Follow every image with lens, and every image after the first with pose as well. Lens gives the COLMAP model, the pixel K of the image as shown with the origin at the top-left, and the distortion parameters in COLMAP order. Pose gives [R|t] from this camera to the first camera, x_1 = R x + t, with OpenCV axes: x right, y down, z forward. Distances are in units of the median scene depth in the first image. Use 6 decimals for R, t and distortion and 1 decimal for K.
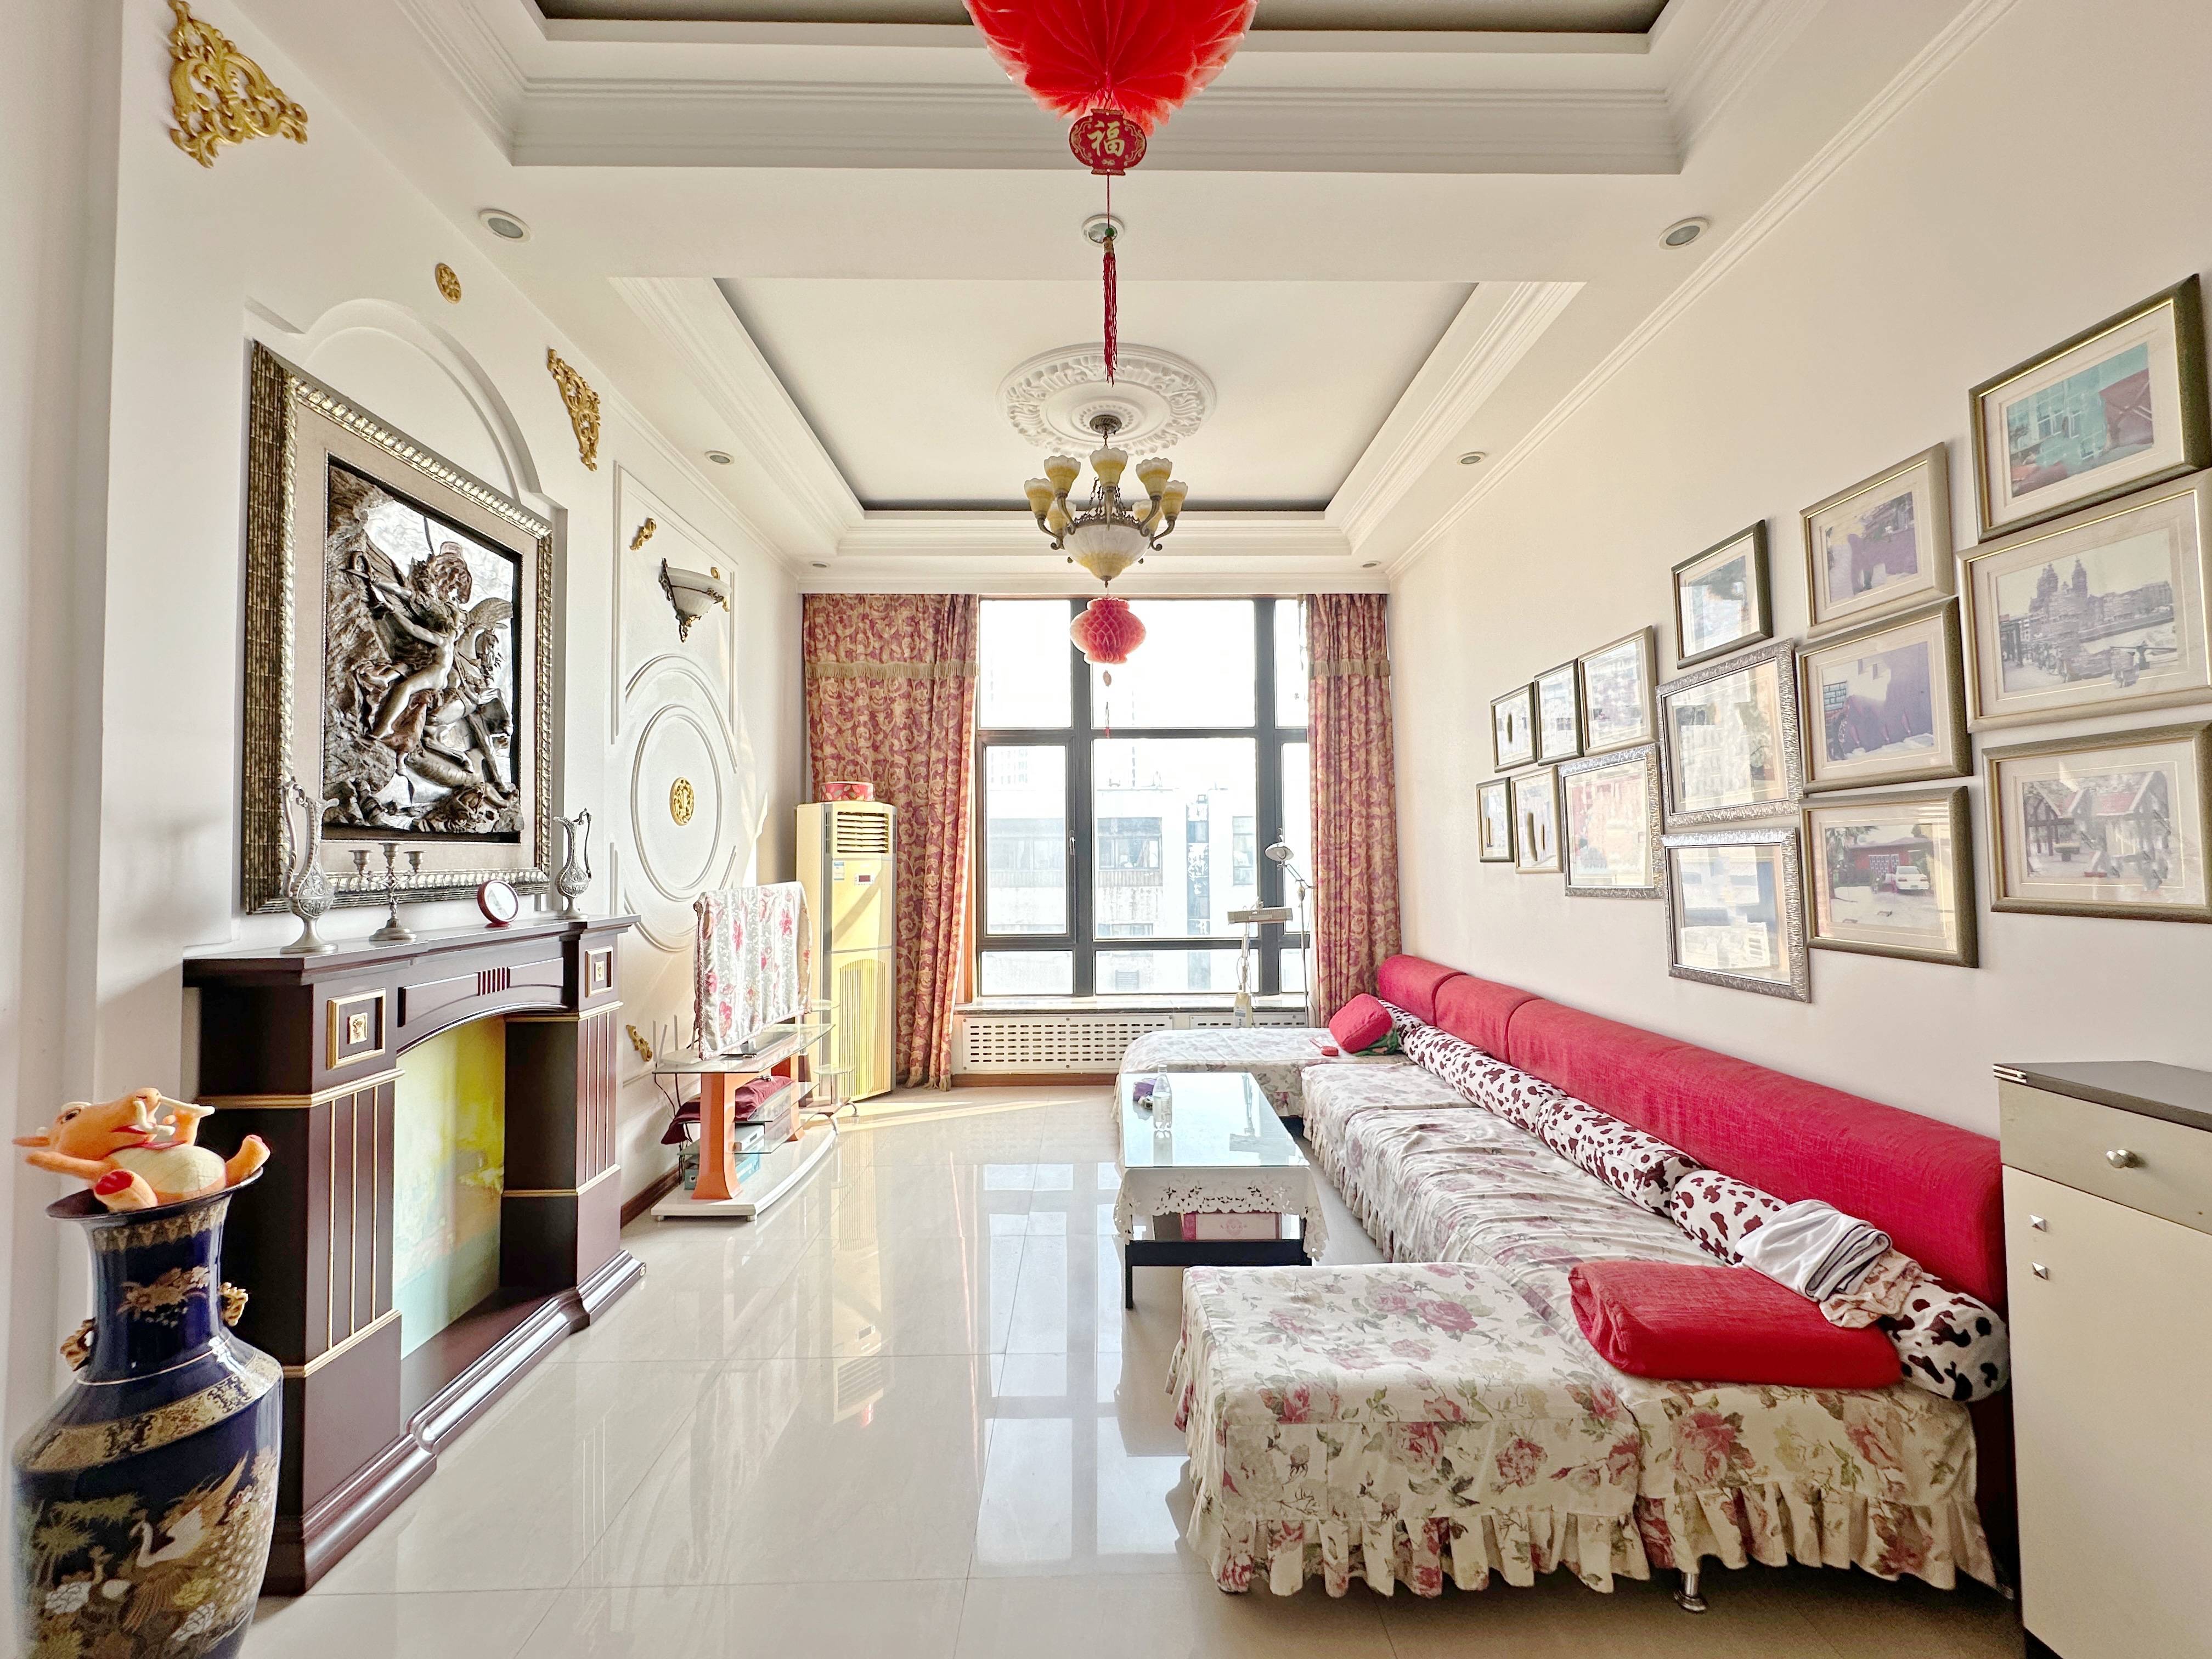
lens RADIAL K [[880.2, 0, 1103.1], [0, 880.2, 825.6], [0, 0, 1]] dist [0.001236, 0.000119]
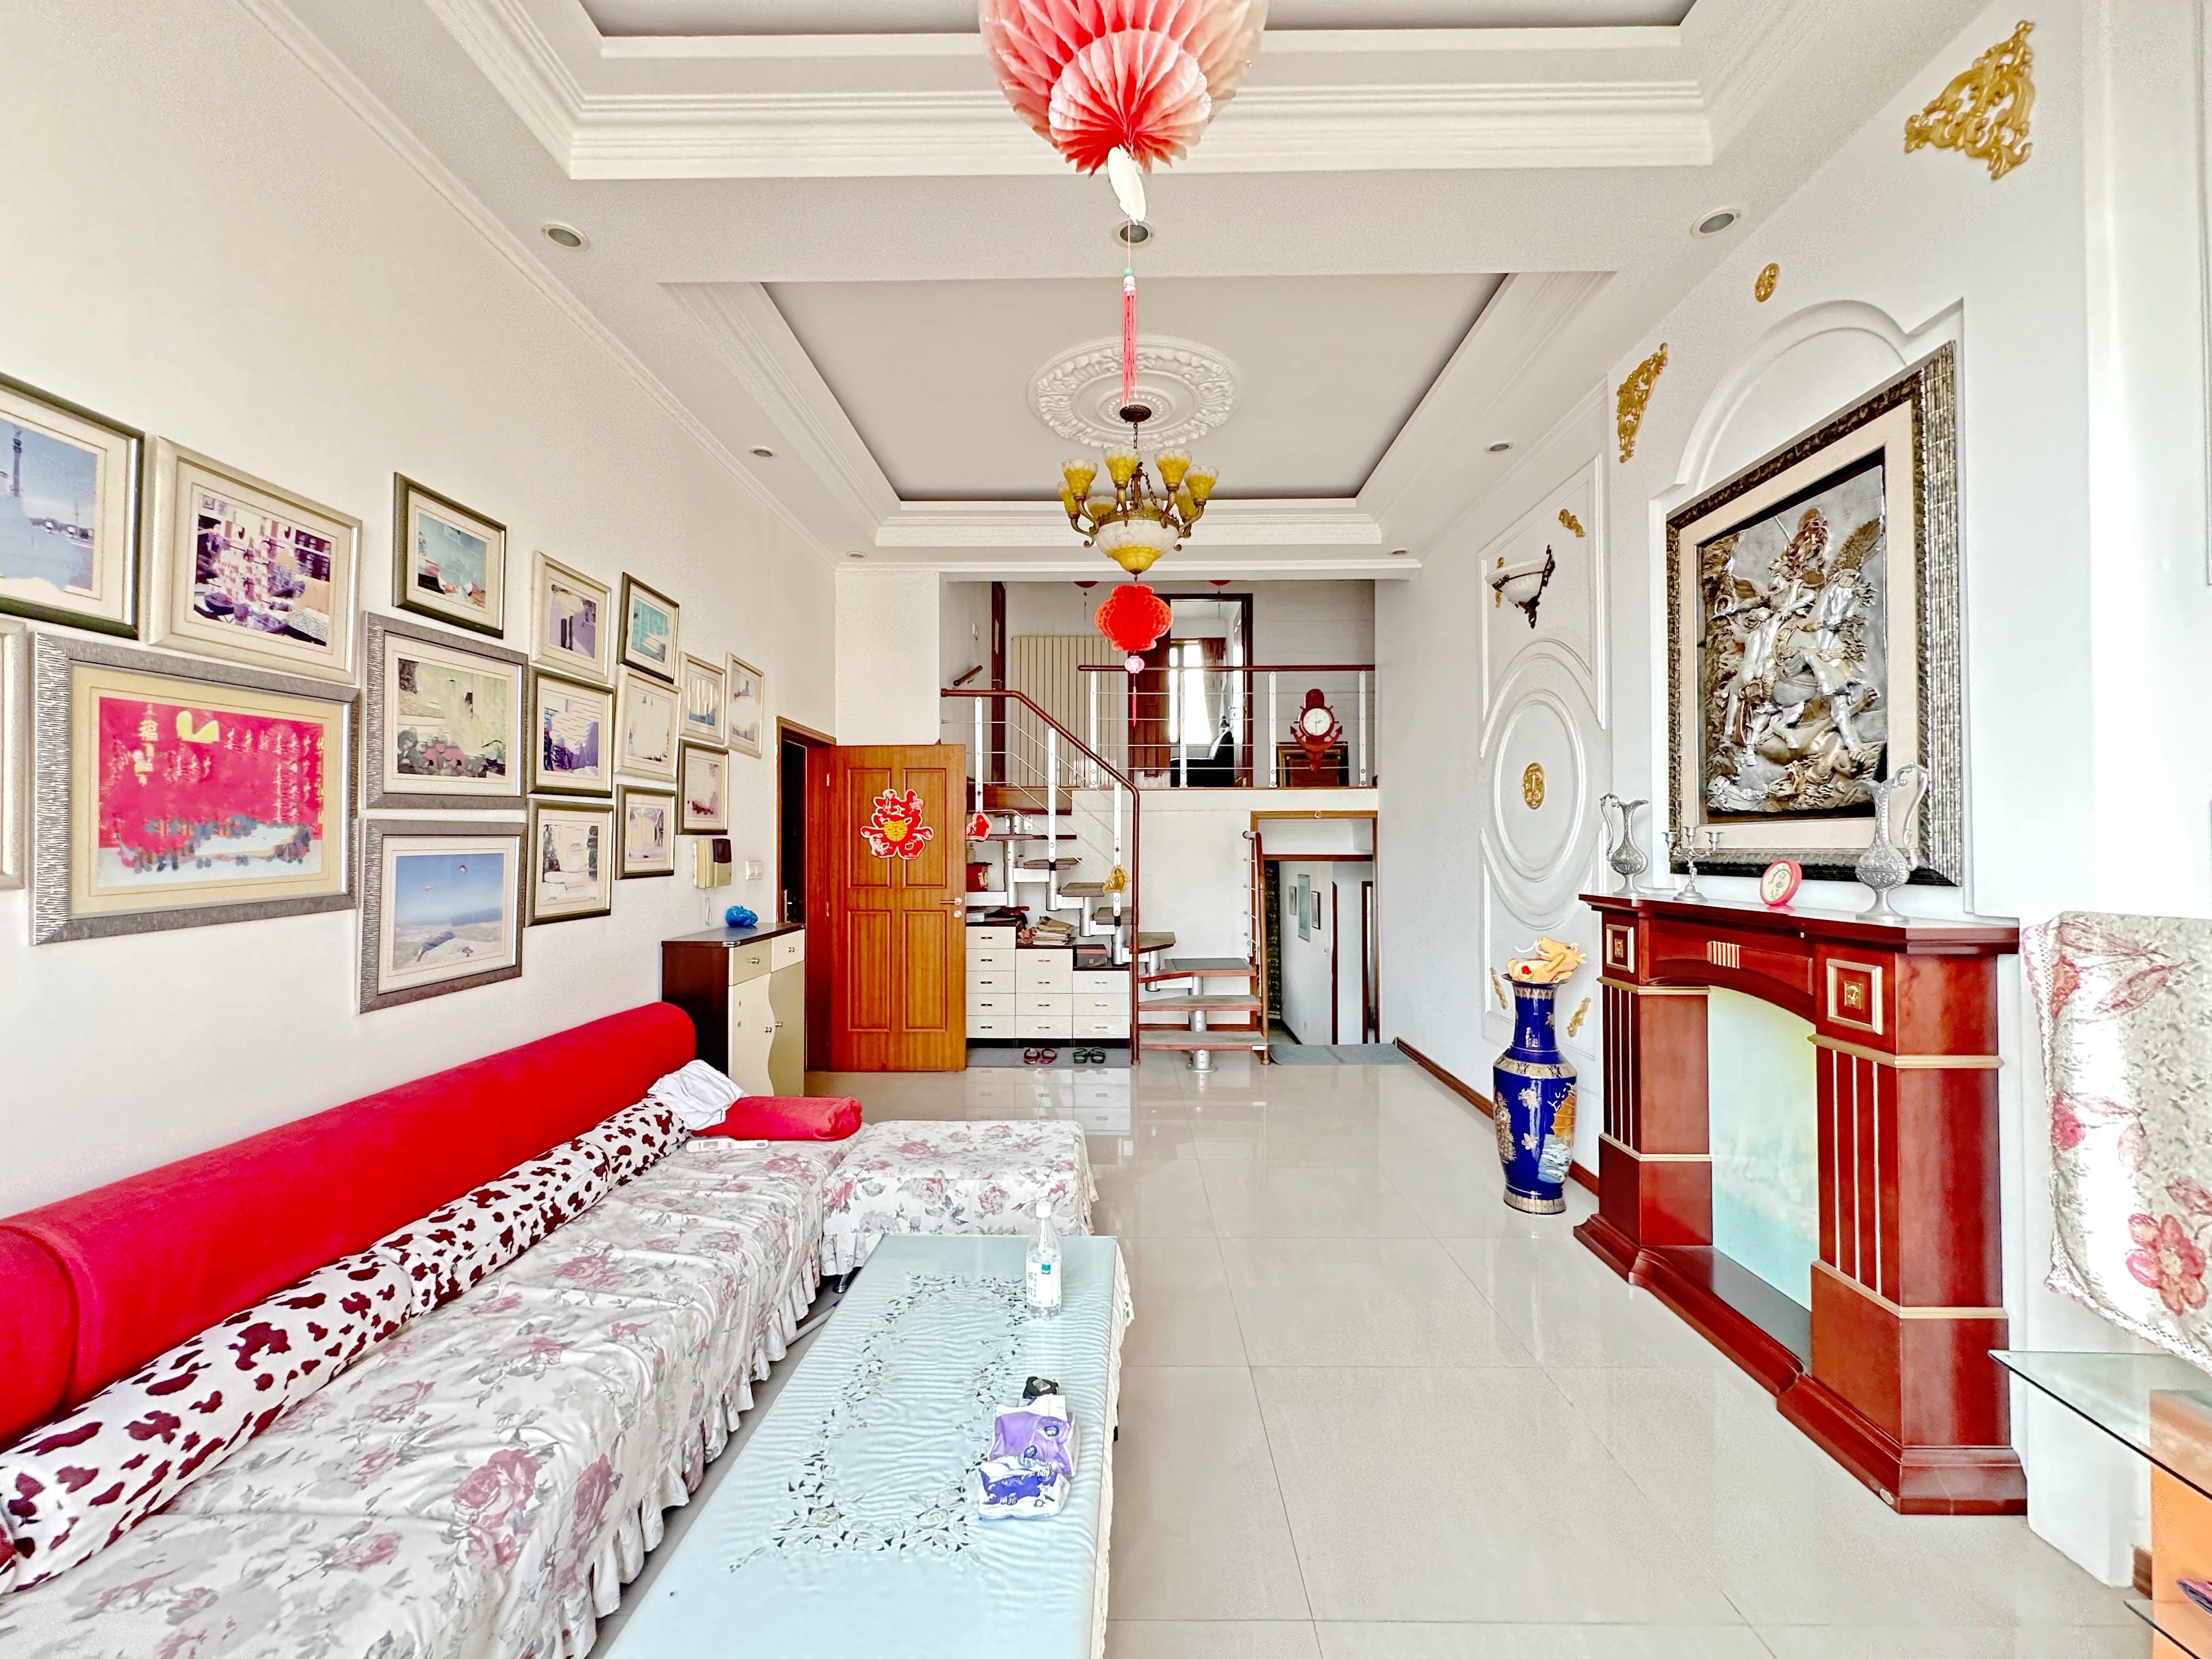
lens RADIAL K [[880.2, 0, 1105.4], [0, 880.2, 826.7], [0, 0, 1]] dist [0.001236, 0.000119]
pose [[-0.999431, 0.012919, 0.031161, 0.008001], [0.010938, 0.997959, -0.062915, 0.078382], [-0.031910, -0.062539, -0.997532, 1.897044]]
